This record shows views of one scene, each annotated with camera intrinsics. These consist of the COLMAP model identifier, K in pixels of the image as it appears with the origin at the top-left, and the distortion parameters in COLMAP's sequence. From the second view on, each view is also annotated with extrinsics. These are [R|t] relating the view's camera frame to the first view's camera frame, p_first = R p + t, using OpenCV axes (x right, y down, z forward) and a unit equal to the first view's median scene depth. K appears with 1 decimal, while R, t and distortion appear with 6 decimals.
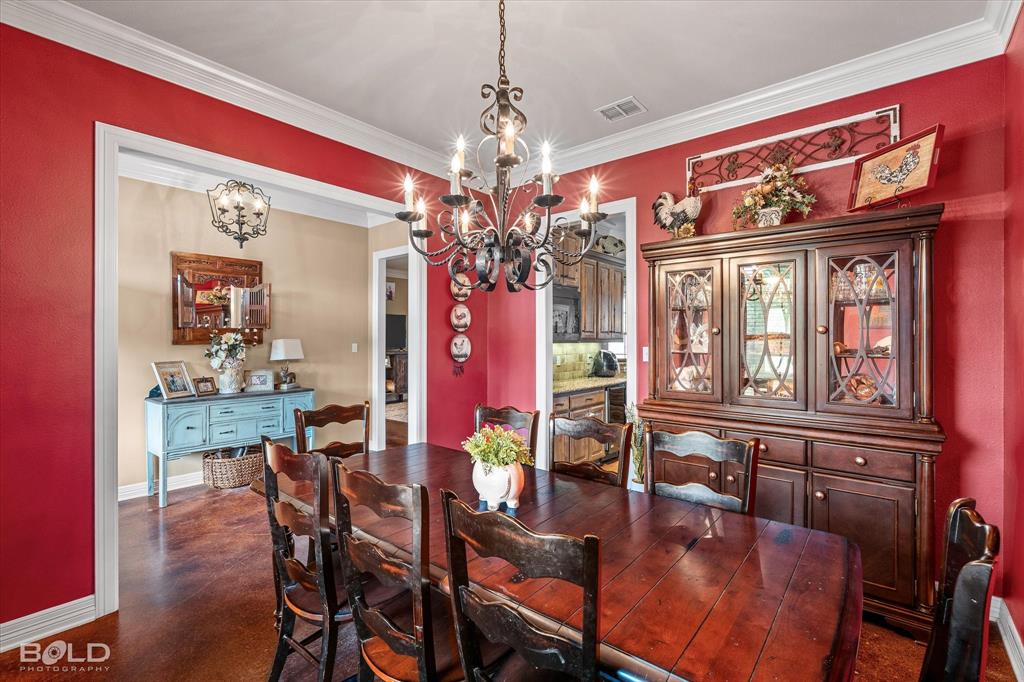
lens RADIAL K [[448.6, 0, 517.5], [0, 448.6, 342.5], [0, 0, 1]] dist [-0.003648, 0.000065]
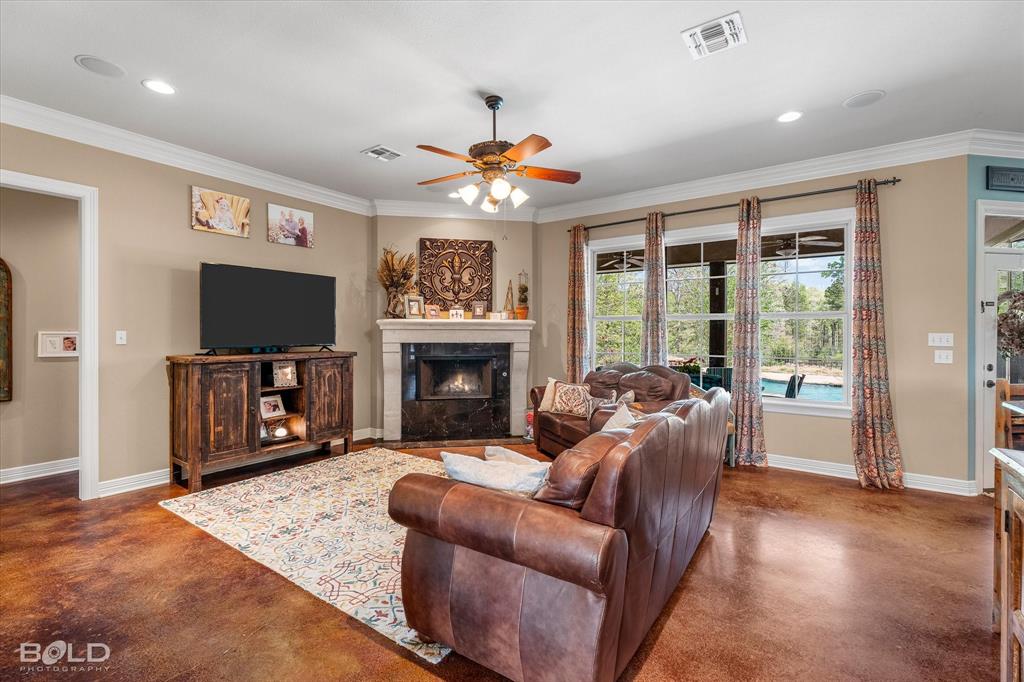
lens RADIAL K [[448.6, 0, 511.4], [0, 448.6, 335.5], [0, 0, 1]] dist [-0.003648, 0.000065]
pose [[0.998246, 0.002112, 0.059168, -0.153529], [-0.001940, 0.999994, -0.002958, 0.006612], [-0.059174, 0.002838, 0.998244, 0.896956]]
